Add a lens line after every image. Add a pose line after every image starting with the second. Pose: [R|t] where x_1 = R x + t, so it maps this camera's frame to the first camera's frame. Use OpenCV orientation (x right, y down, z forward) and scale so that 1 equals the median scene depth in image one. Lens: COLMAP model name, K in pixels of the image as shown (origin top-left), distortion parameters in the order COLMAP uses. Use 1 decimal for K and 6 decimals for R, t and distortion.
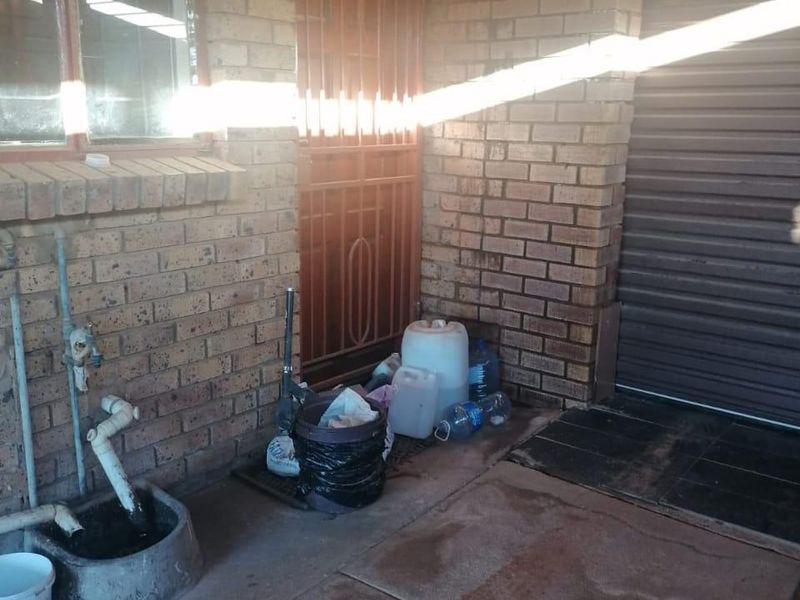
lens RADIAL K [[798.7, 0, 400.0], [0, 798.7, 300.0], [0, 0, 1]] dist [0.091790, -0.112437]
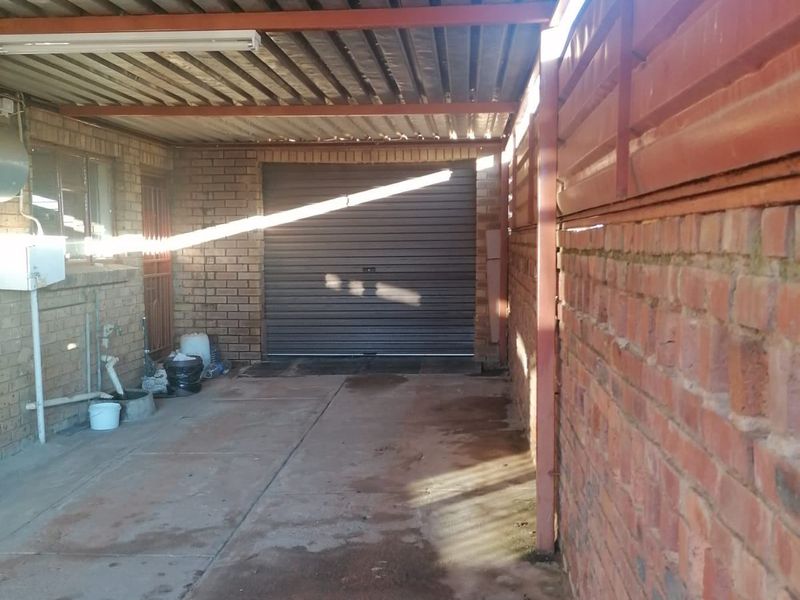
lens RADIAL K [[798.7, 0, 400.0], [0, 798.7, 300.0], [0, 0, 1]] dist [0.091790, -0.112437]
pose [[0.827525, -0.059438, 0.558274, -0.751669], [0.145036, 0.983259, -0.110300, 0.274947], [-0.542372, 0.172246, 0.822292, -1.242417]]
